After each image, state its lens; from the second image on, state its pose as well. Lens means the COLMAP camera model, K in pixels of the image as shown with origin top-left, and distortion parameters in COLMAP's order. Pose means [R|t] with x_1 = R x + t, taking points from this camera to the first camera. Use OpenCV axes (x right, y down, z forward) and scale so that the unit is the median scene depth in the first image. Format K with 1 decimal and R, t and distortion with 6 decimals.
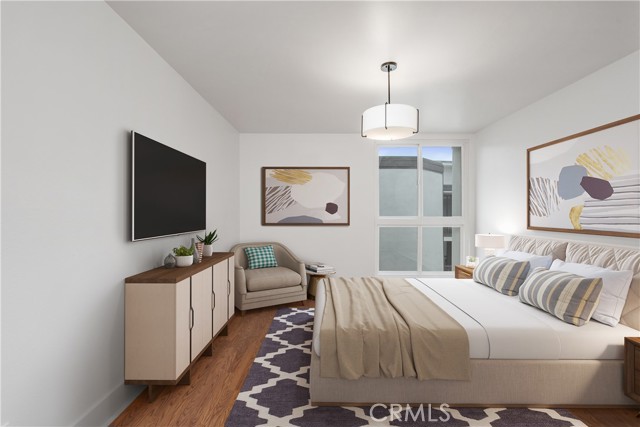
lens RADIAL K [[294.8, 0, 317.2], [0, 294.8, 212.0], [0, 0, 1]] dist [0.000077, 0.000376]
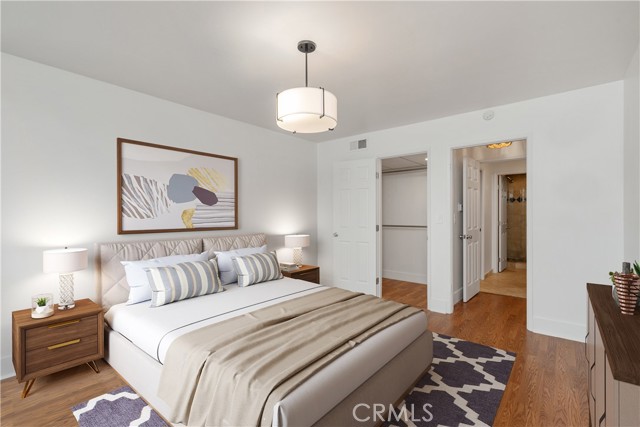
lens RADIAL K [[294.8, 0, 317.2], [0, 294.8, 212.0], [0, 0, 1]] dist [0.000077, 0.000376]
pose [[-0.759989, 0.007053, 0.649898, -0.300962], [-0.002042, 0.999910, -0.013240, 0.006236], [-0.649933, -0.011389, -0.759906, 1.509294]]
